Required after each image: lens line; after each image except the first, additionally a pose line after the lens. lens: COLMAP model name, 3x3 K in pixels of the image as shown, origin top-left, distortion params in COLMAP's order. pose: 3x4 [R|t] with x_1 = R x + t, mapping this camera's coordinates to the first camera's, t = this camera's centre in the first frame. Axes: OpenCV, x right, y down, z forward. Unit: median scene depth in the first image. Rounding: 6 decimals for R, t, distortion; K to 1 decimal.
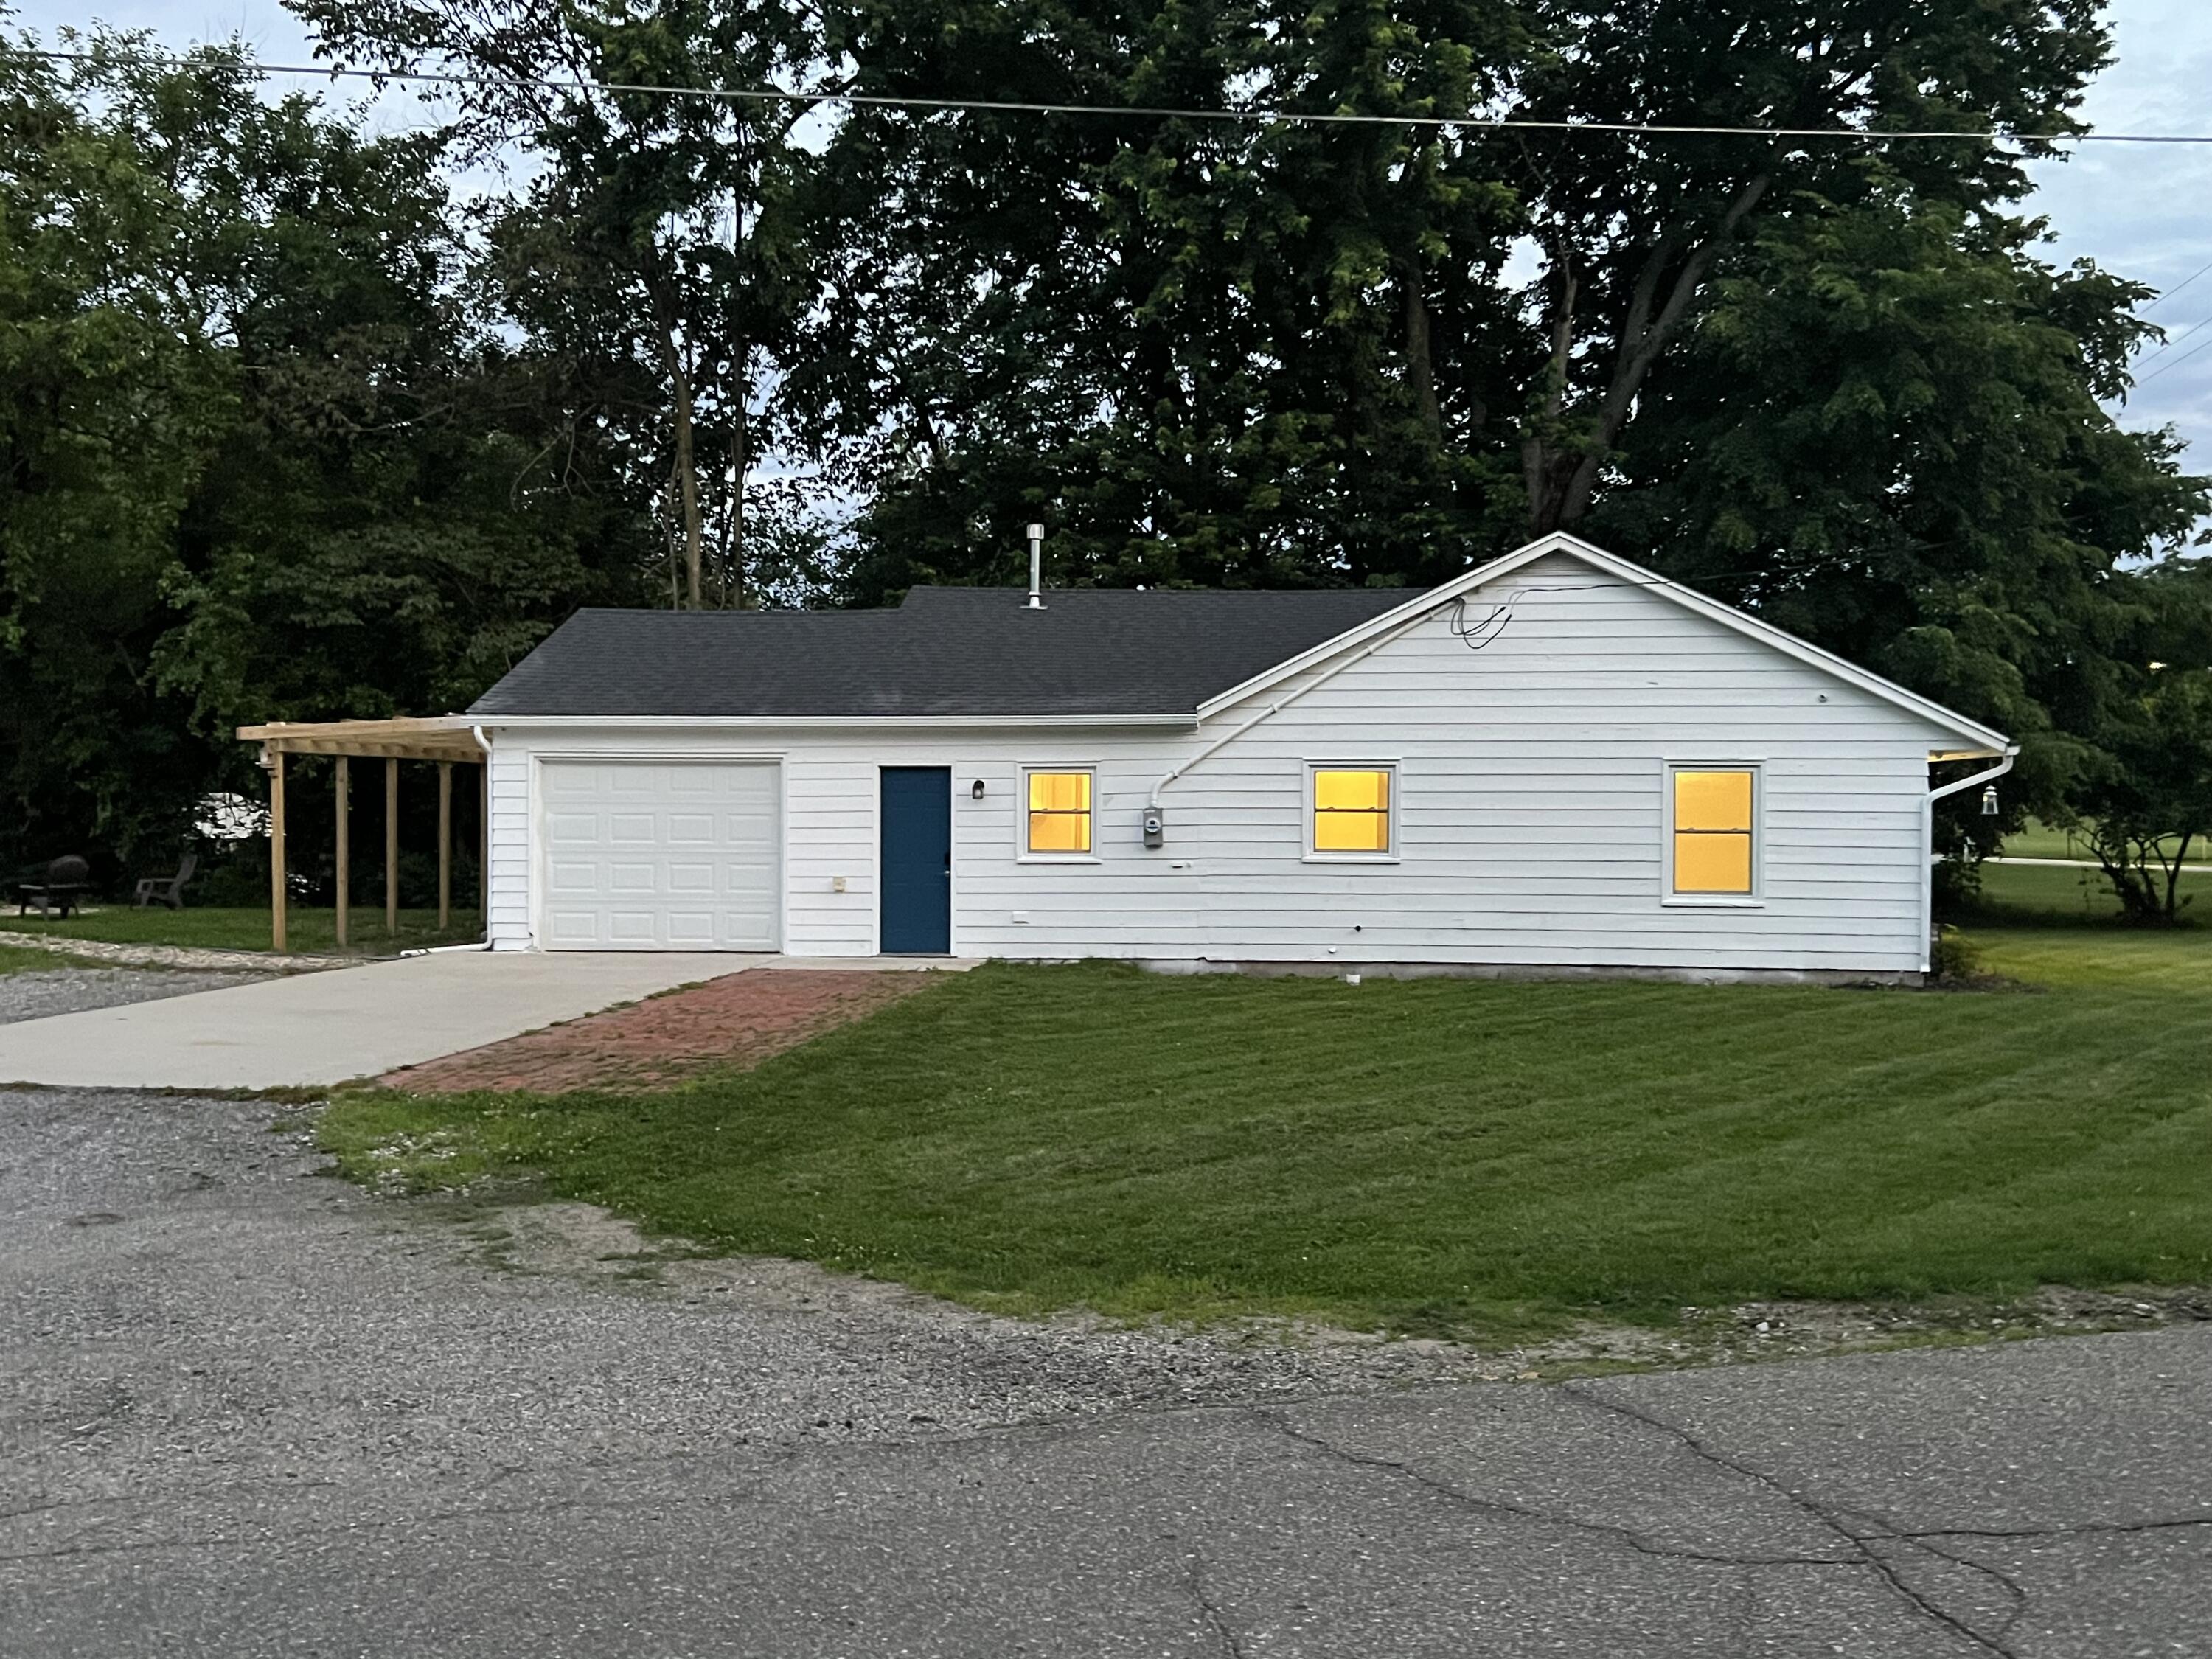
lens RADIAL K [[2112.8, 0, 1108.2], [0, 2112.8, 830.7], [0, 0, 1]] dist [0.041615, 0.000000]
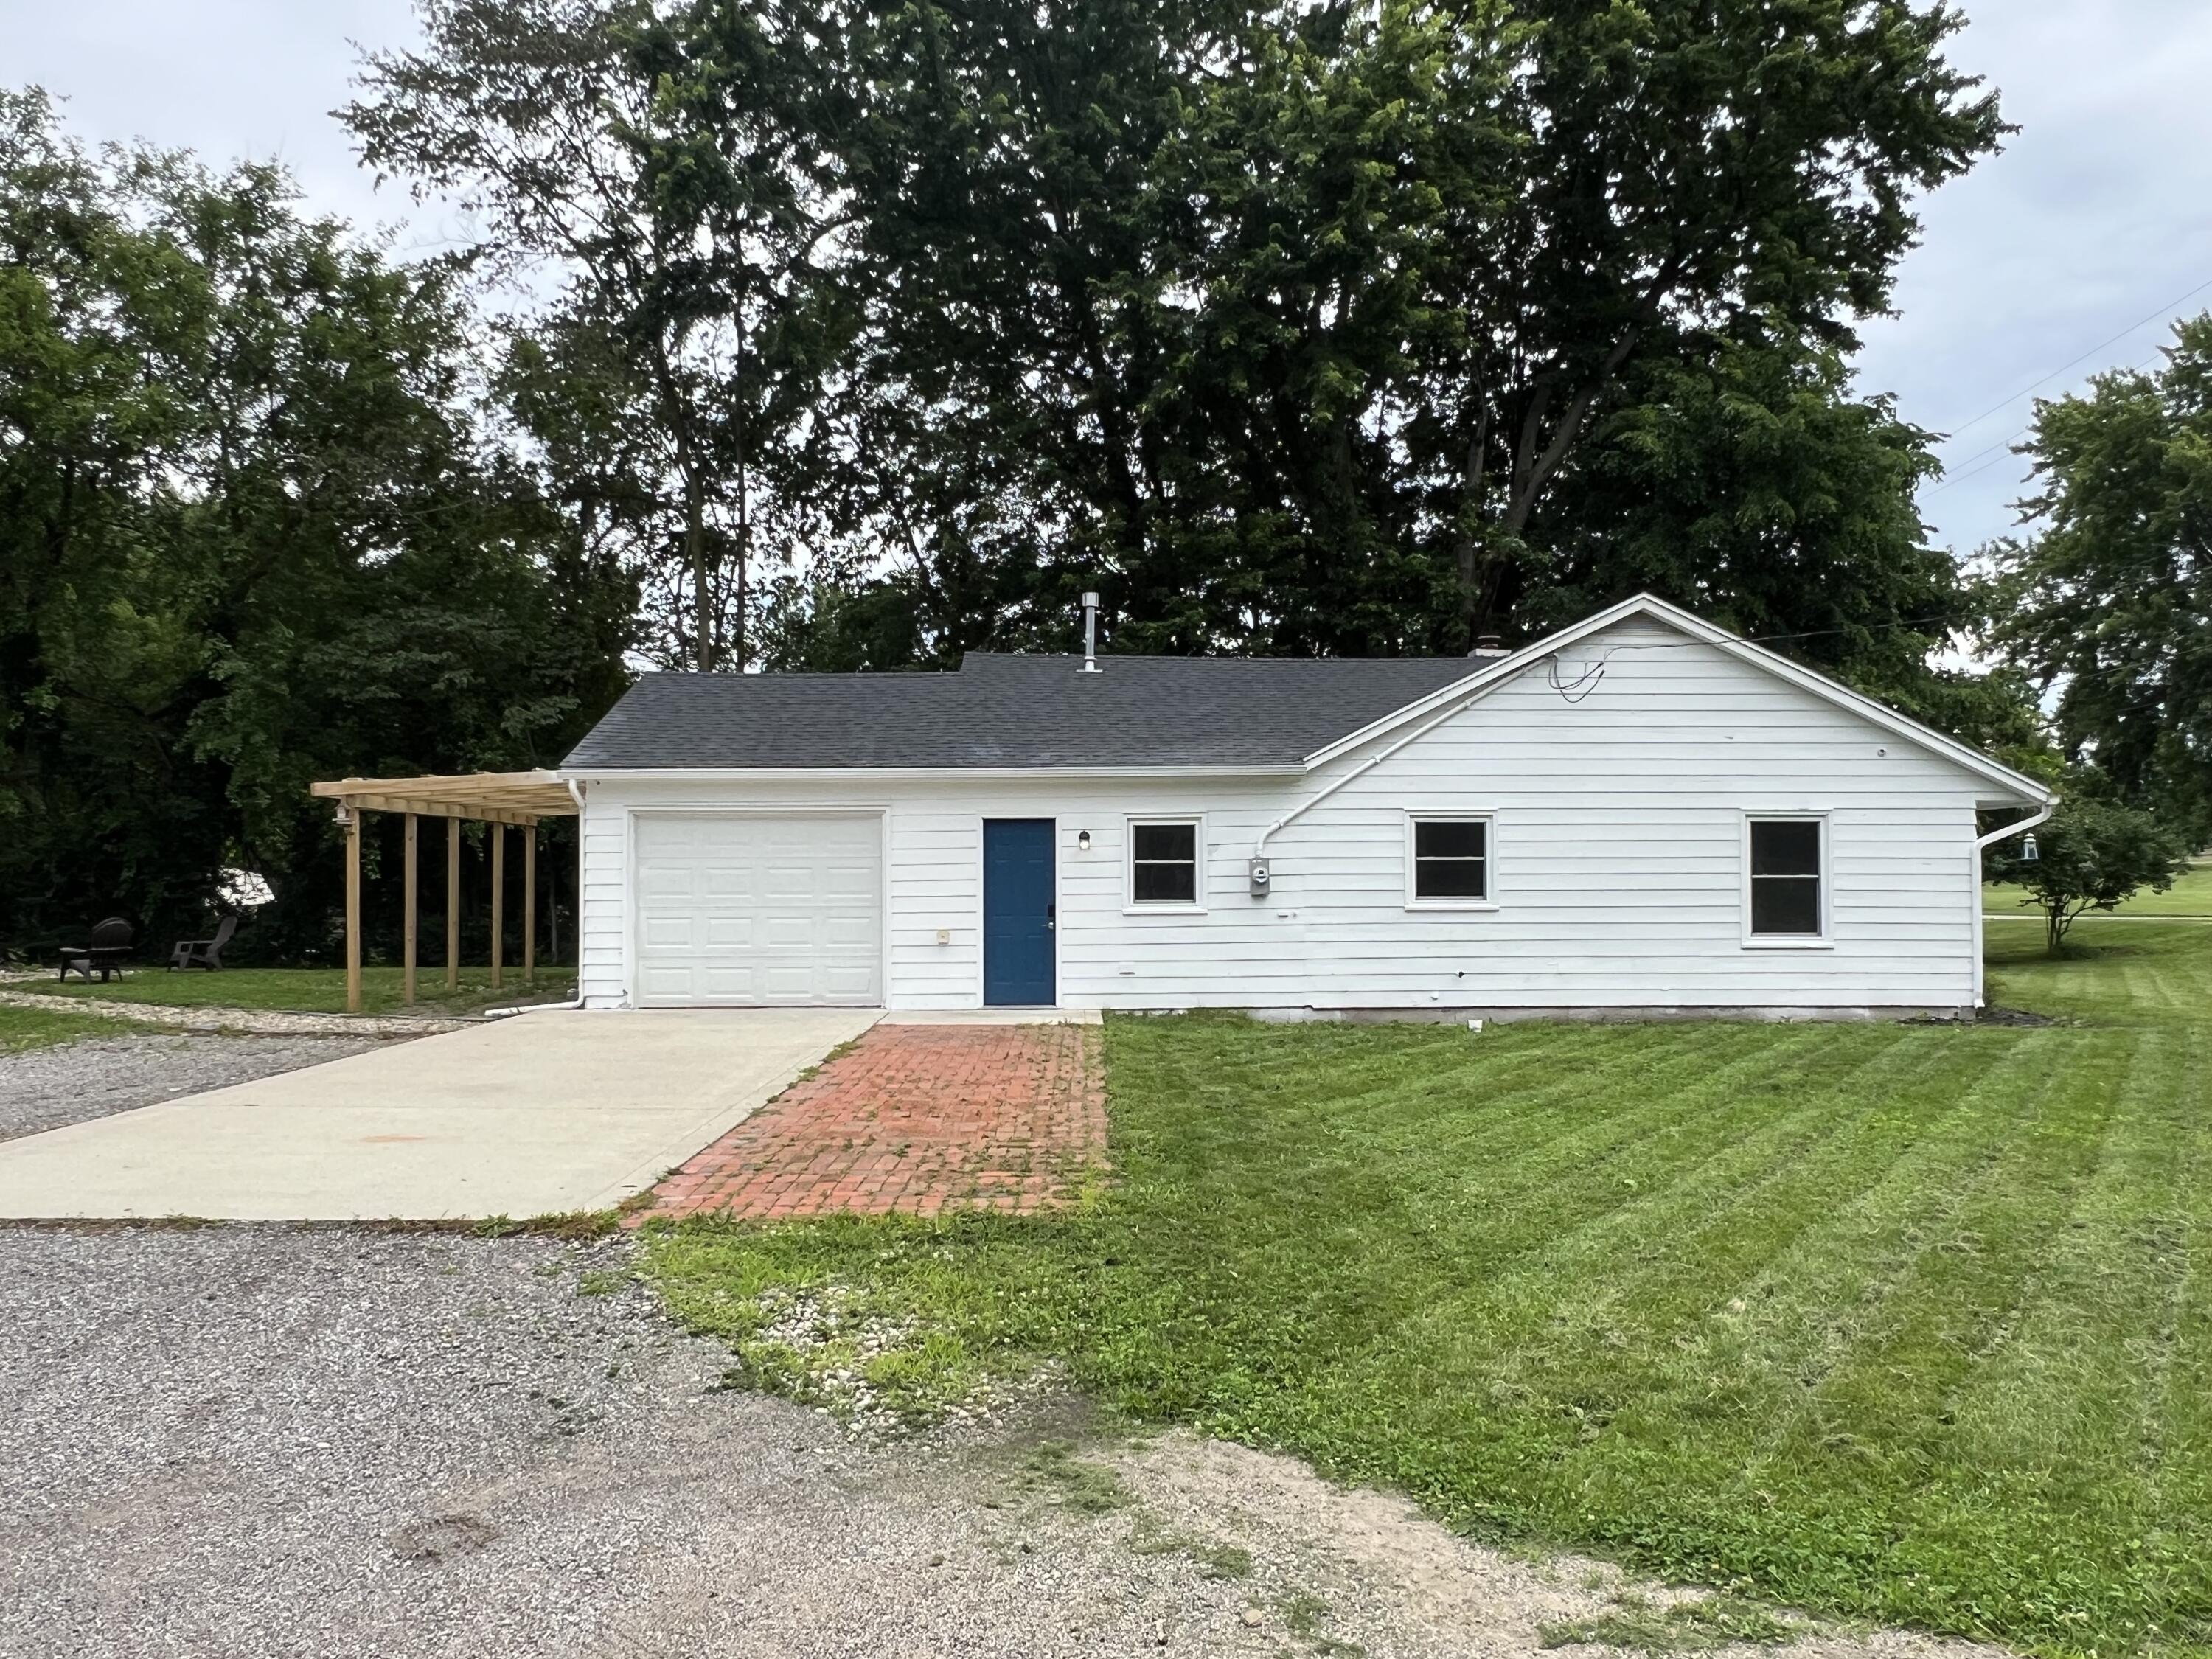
lens RADIAL K [[1635.2, 0, 1107.3], [0, 1635.2, 842.3], [0, 0, 1]] dist [-0.004884, 0.016703]
pose [[0.992711, -0.004635, 0.120426, -0.125618], [0.008678, 0.999416, -0.033066, 0.005884], [-0.120202, 0.033870, 0.992171, 0.195237]]
